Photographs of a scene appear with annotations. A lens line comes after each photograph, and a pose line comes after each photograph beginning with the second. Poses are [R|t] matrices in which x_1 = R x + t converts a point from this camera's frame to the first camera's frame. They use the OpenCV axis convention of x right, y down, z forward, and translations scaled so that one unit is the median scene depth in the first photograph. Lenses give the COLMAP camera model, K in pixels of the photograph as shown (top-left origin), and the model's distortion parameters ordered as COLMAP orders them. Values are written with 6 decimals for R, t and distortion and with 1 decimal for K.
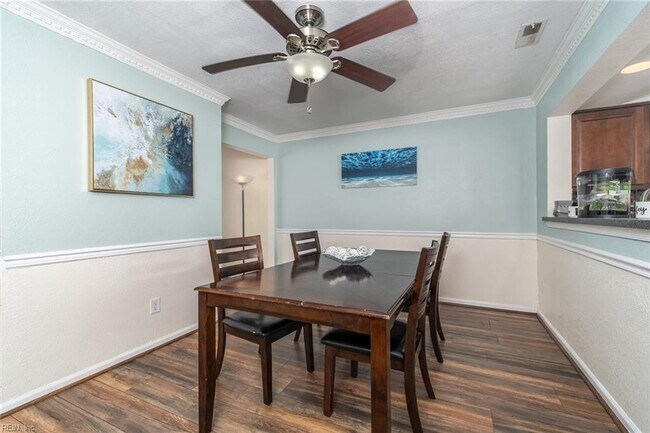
lens RADIAL K [[272.4, 0, 328.5], [0, 272.4, 218.4], [0, 0, 1]] dist [0.010785, 0.000105]
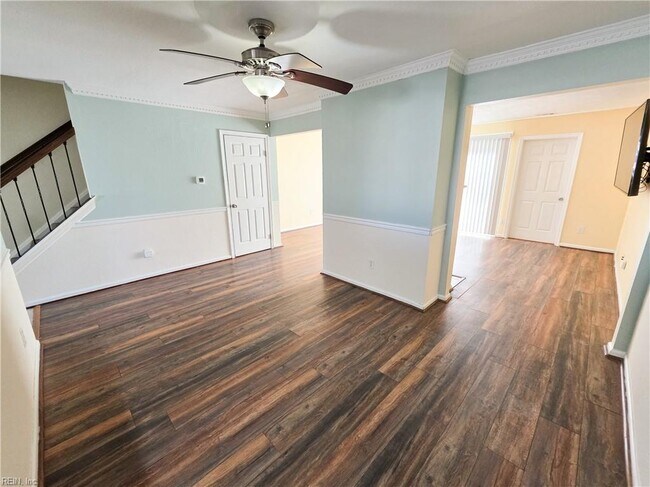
lens RADIAL K [[270.1, 0, 324.7], [0, 270.1, 241.5], [0, 0, 1]] dist [0.008795, -0.000511]
pose [[-0.319397, 0.272487, -0.907599, 0.867902], [0.018943, 0.959411, 0.281376, -0.220975], [0.947432, 0.072678, -0.311594, 1.361528]]
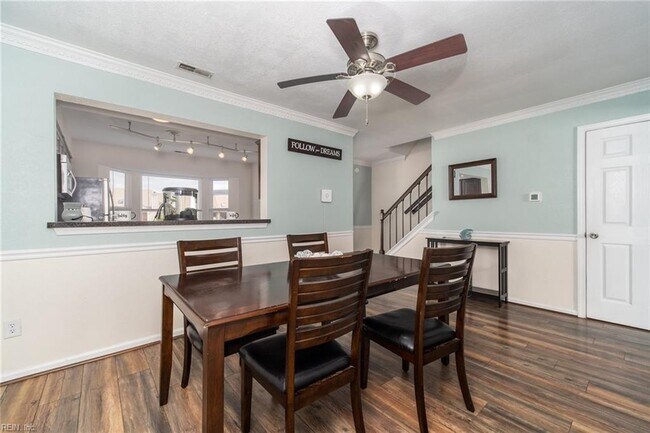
lens RADIAL K [[269.3, 0, 325.0], [0, 269.3, 216.5], [0, 0, 1]] dist [0.001325, 0.000139]
pose [[-0.916014, 0.032556, 0.399823, -0.292716], [0.029768, 0.999470, -0.013183, -0.007664], [-0.400040, -0.000174, -0.916498, 1.773950]]
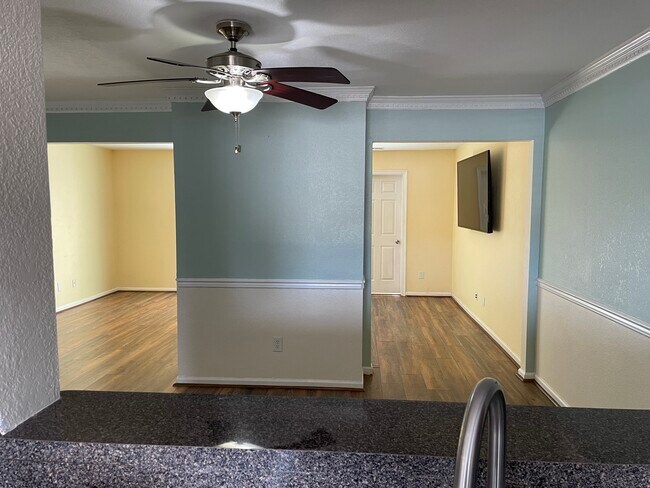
lens RADIAL K [[491.7, 0, 327.9], [0, 491.7, 240.3], [0, 0, 1]] dist [0.108749, -0.142863]
pose [[0.381981, 0.097309, -0.919033, 1.220347], [-0.011339, 0.994860, 0.100625, -0.253802], [0.924101, -0.028016, 0.381121, 0.563612]]
